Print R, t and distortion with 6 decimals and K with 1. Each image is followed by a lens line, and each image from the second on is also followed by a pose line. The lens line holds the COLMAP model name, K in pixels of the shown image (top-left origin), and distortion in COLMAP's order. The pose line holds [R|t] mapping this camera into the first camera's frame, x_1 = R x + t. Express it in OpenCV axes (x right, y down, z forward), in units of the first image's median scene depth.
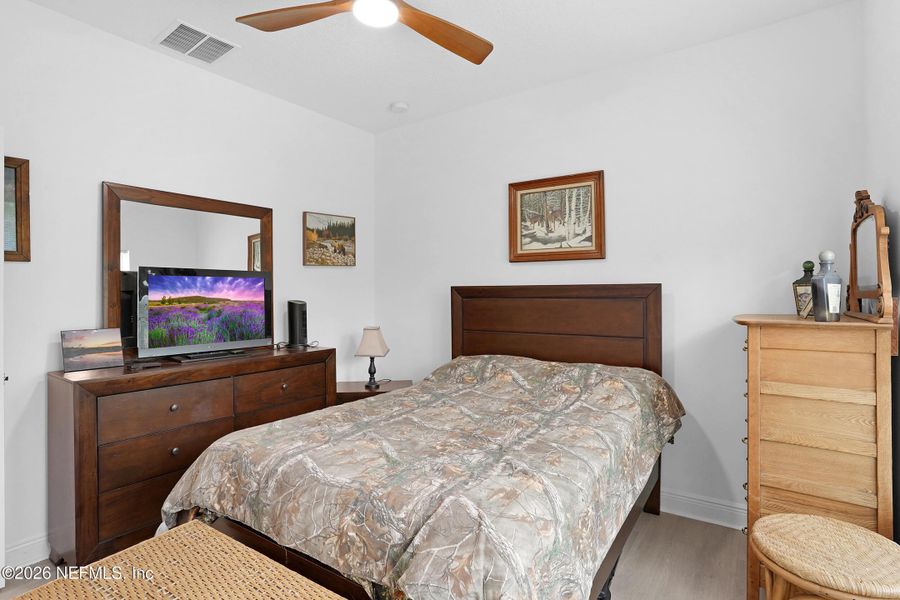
lens RADIAL K [[439.6, 0, 440.6], [0, 439.6, 293.8], [0, 0, 1]] dist [-0.010196, 0.000454]
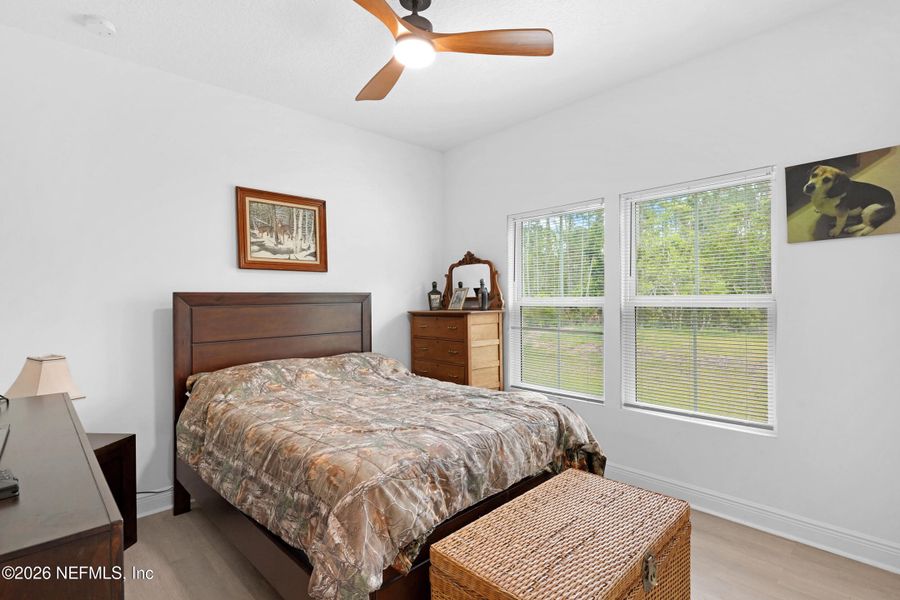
lens RADIAL K [[439.6, 0, 440.6], [0, 439.6, 293.8], [0, 0, 1]] dist [-0.010196, 0.000454]
pose [[0.215483, 0.013902, 0.976409, -0.733741], [0.017373, 0.999686, -0.018067, 0.009196], [-0.976353, 0.020857, 0.215173, 0.394278]]
